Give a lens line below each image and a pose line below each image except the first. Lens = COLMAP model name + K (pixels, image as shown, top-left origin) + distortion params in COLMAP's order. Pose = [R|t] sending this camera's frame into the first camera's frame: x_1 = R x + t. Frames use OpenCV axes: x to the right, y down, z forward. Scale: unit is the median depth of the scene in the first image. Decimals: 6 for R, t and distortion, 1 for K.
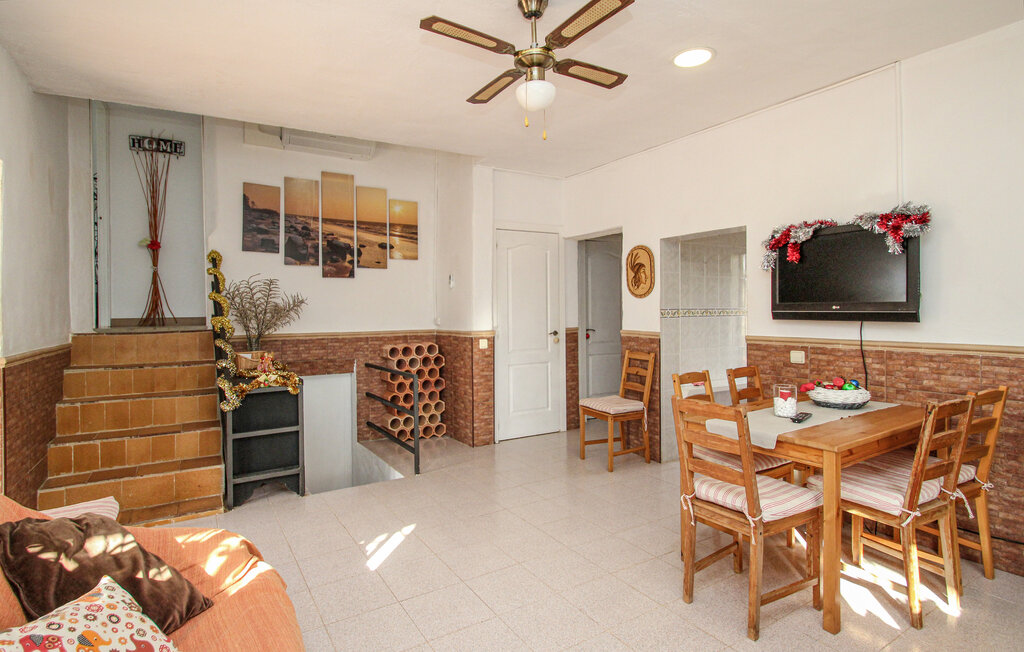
lens RADIAL K [[504.3, 0, 511.0], [0, 504.3, 314.8], [0, 0, 1]] dist [0.021880, -0.000014]
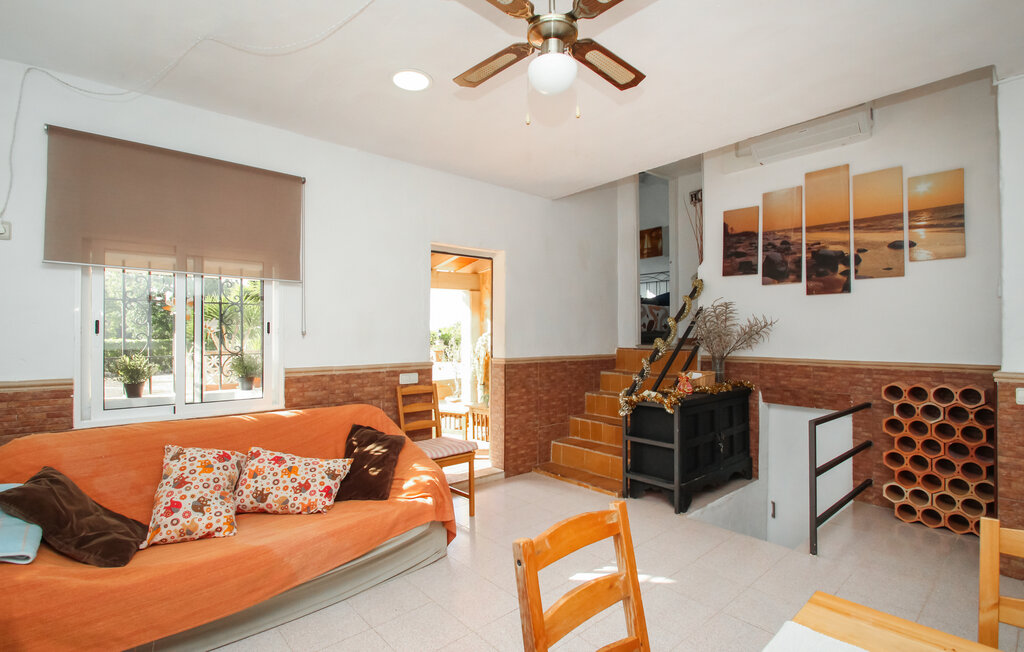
lens RADIAL K [[504.3, 0, 513.7], [0, 504.3, 328.6], [0, 0, 1]] dist [0.021880, -0.000014]
pose [[0.190974, 0.004008, -0.981587, 0.389874], [-0.006895, 0.999972, 0.002742, -0.015358], [0.981571, 0.006244, 0.190996, 0.339058]]
